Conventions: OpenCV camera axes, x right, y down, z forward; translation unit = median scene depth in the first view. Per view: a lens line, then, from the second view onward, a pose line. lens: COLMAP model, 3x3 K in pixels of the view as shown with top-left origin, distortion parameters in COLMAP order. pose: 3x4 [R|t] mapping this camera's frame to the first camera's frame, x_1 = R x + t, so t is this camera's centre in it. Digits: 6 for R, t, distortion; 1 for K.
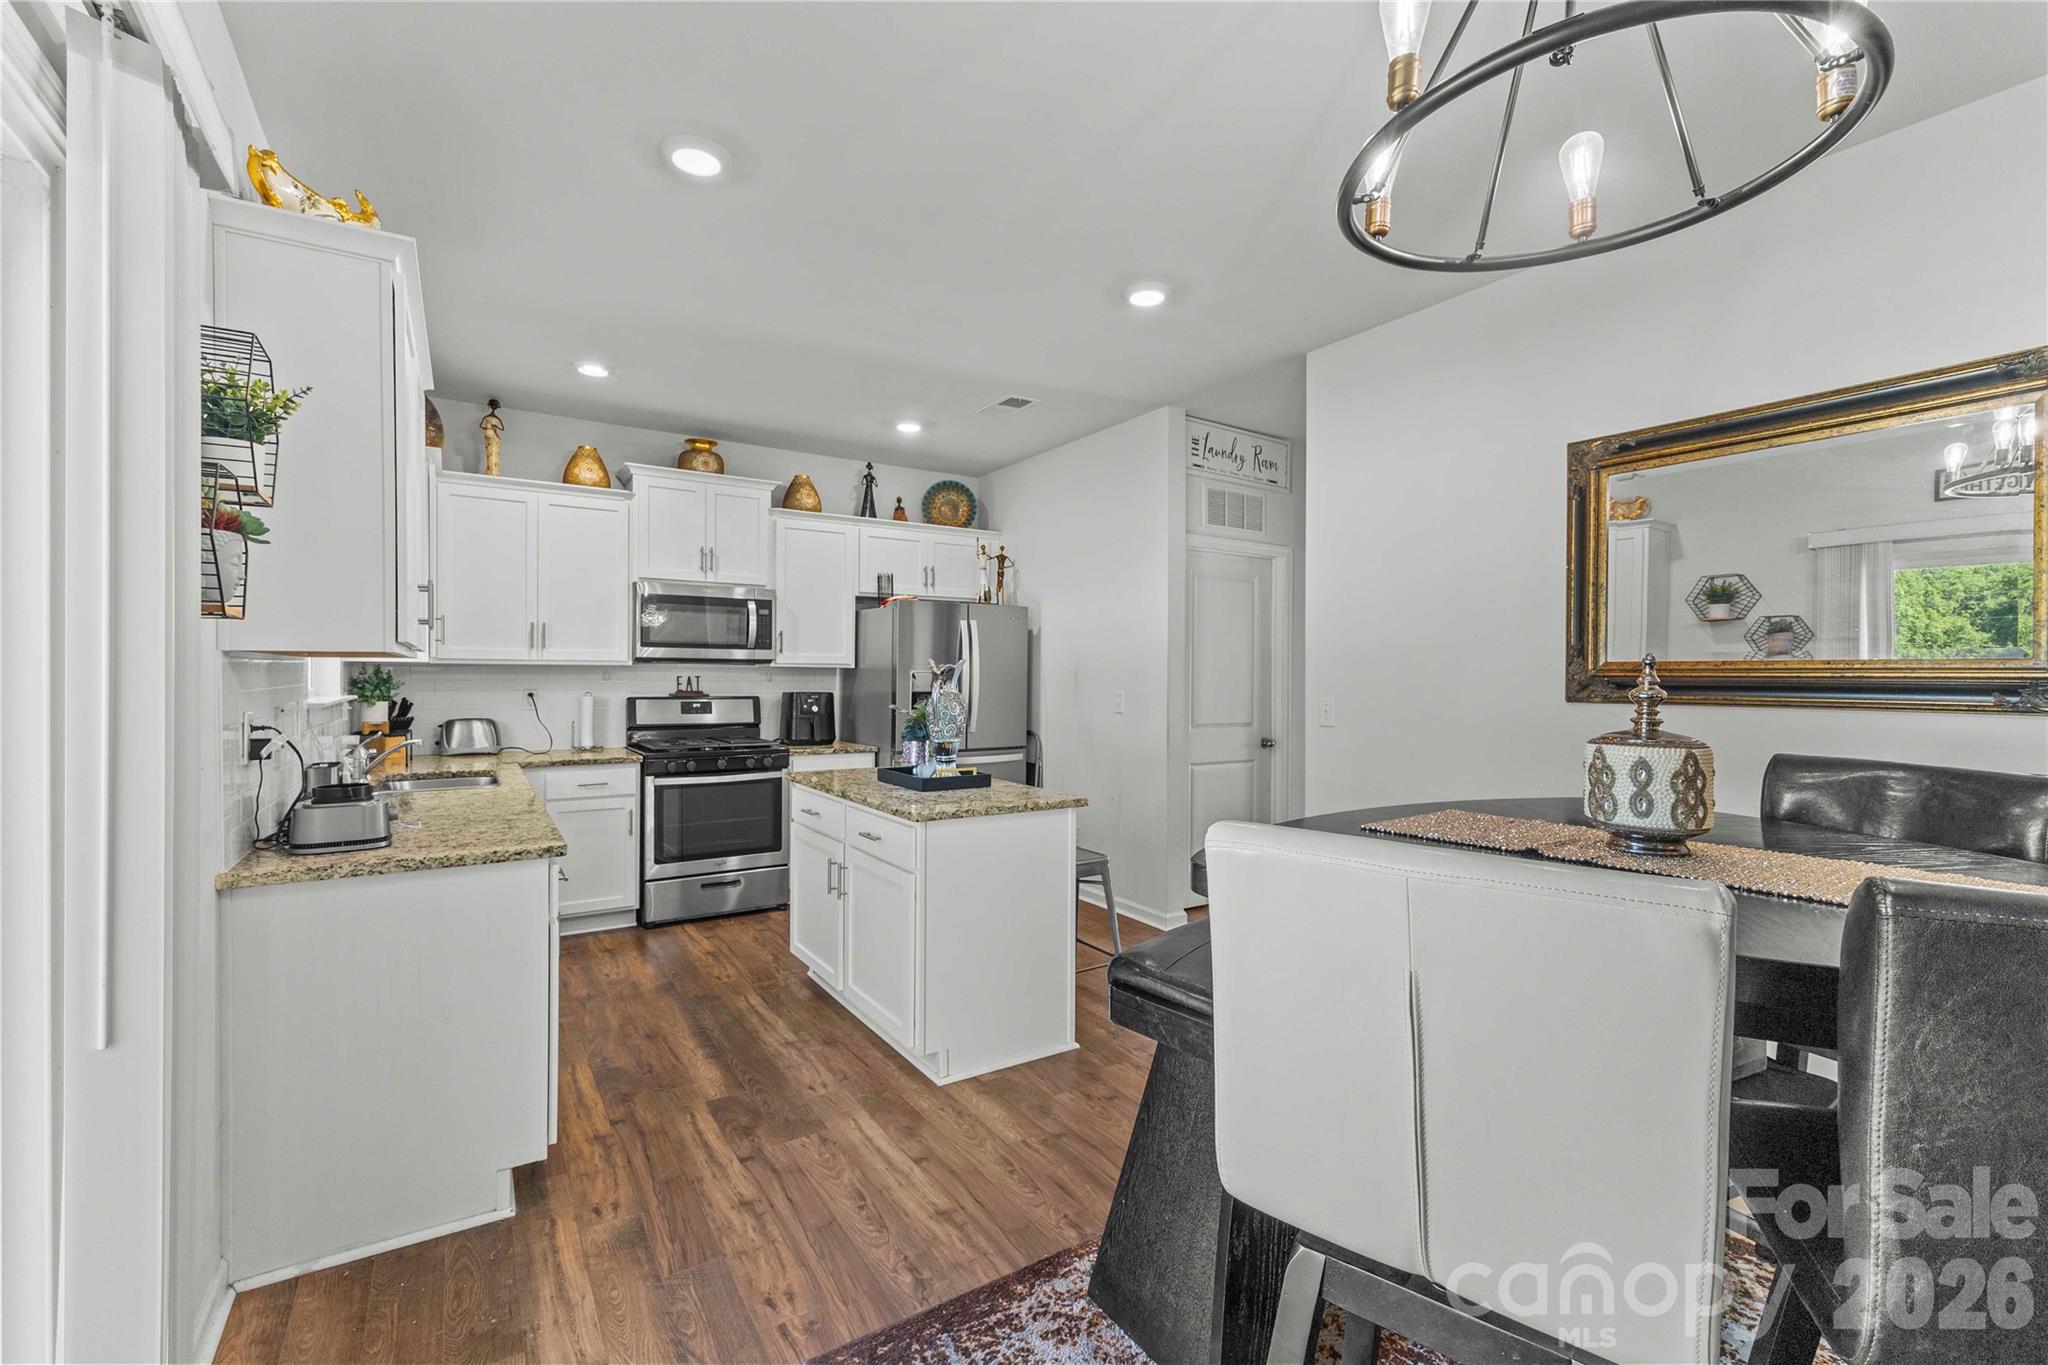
lens RADIAL K [[879.1, 0, 1021.2], [0, 879.1, 683.4], [0, 0, 1]] dist [0.010758, -0.002715]
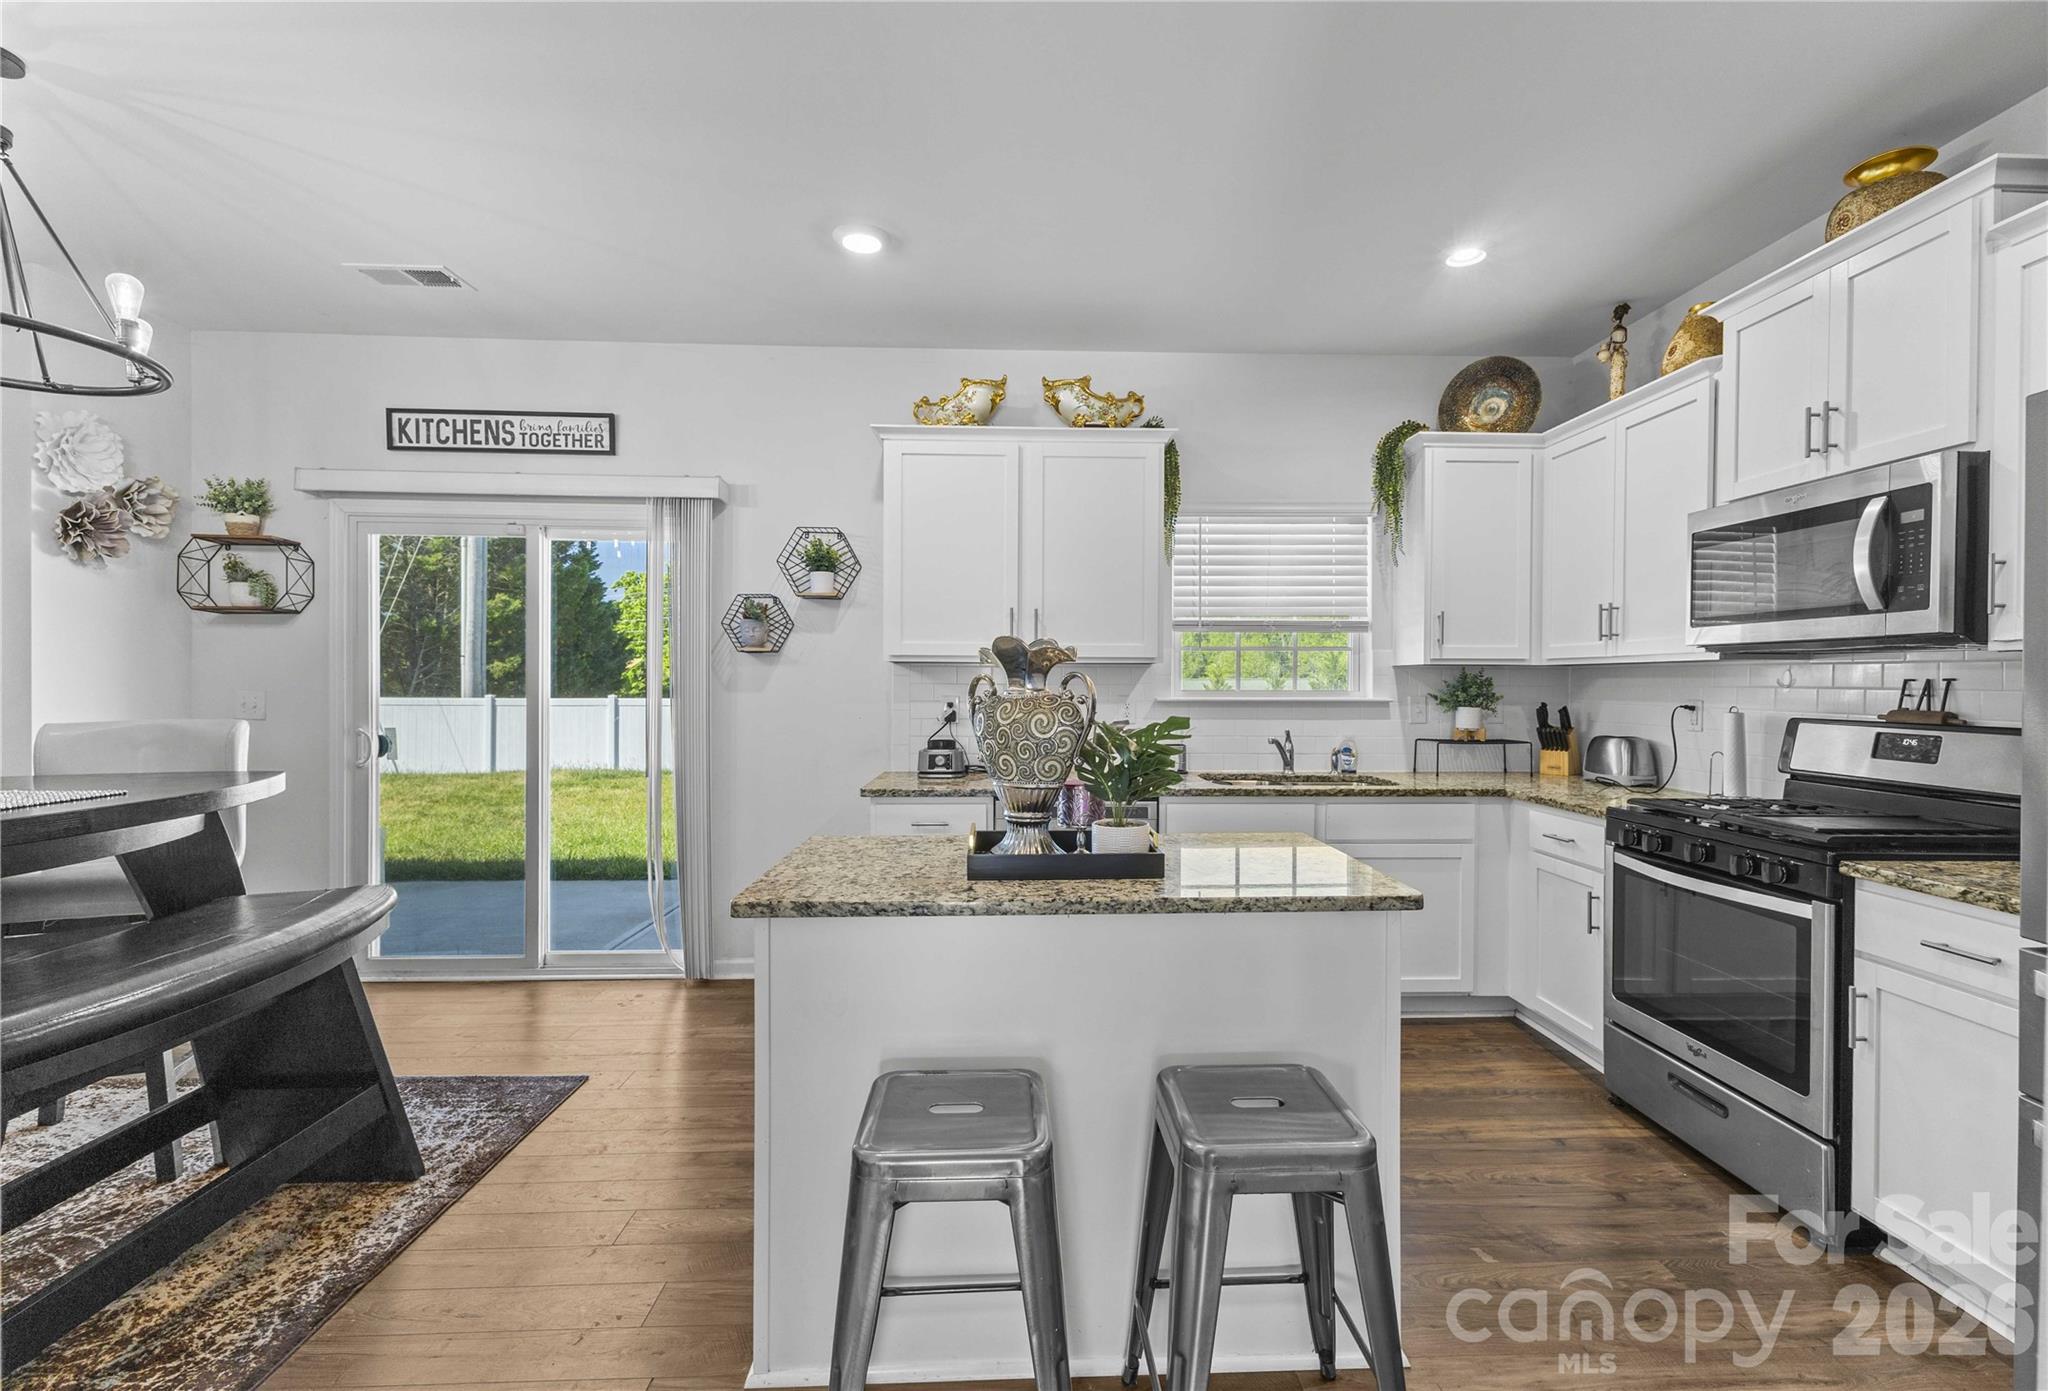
lens RADIAL K [[886.8, 0, 1046.1], [0, 886.8, 693.4], [0, 0, 1]] dist [0.009602, -0.001535]
pose [[-0.501900, 0.004904, -0.864912, 0.263274], [-0.015350, 0.999776, 0.014576, -0.000344], [0.864790, 0.020592, -0.501712, 0.873942]]
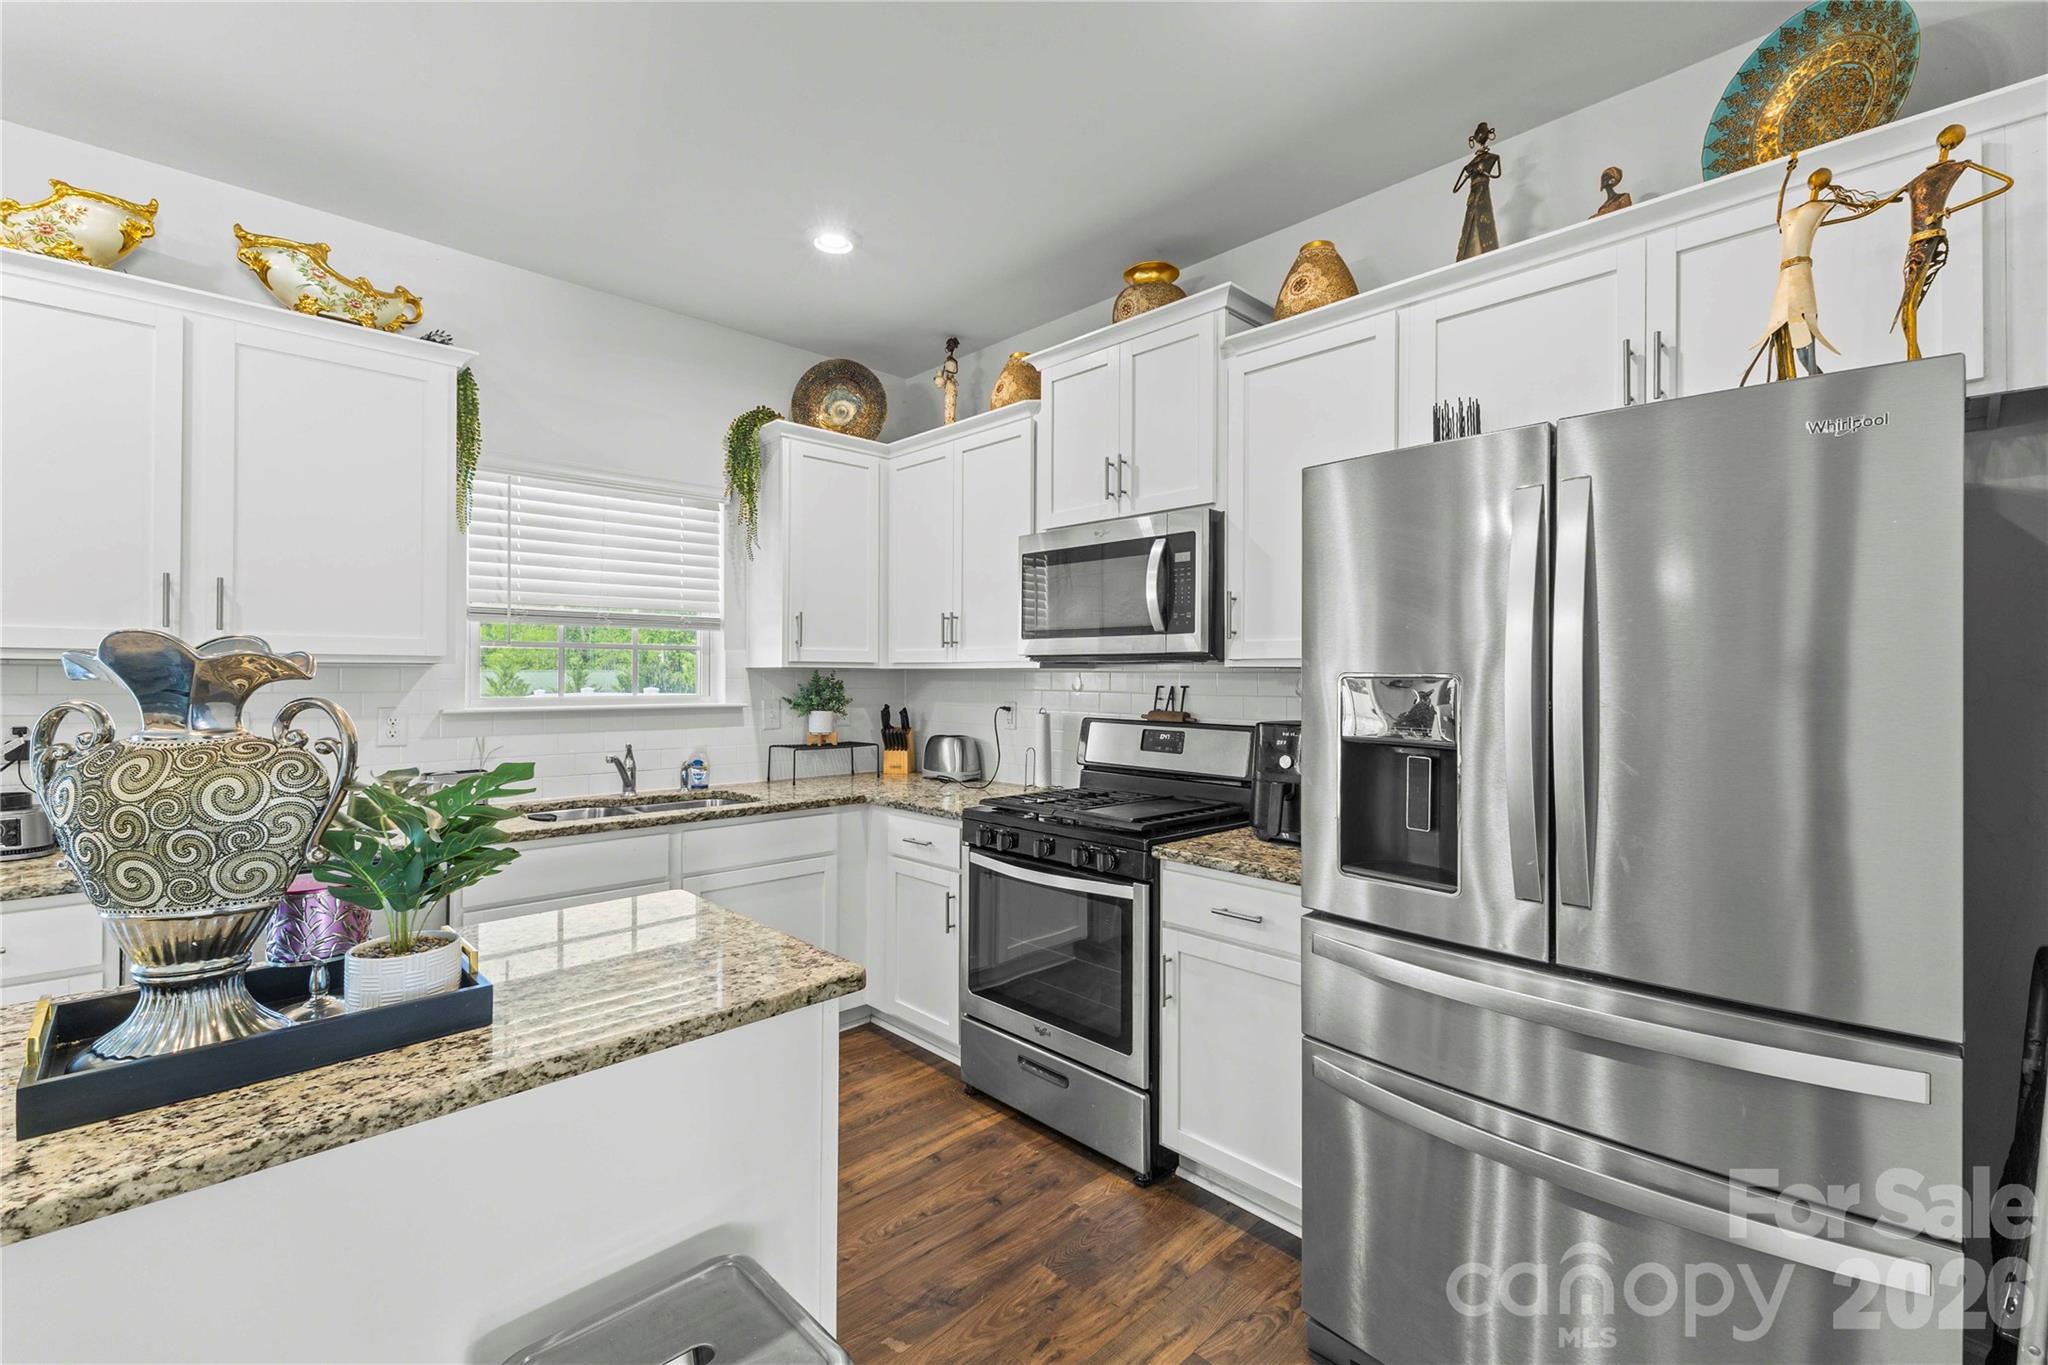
lens RADIAL K [[879.1, 0, 1020.0], [0, 879.1, 671.0], [0, 0, 1]] dist [0.010758, -0.002715]
pose [[0.194144, -0.009048, -0.980931, 0.177726], [-0.014343, 0.999824, -0.012061, -0.009966], [0.980868, 0.016411, 0.193981, 0.824270]]
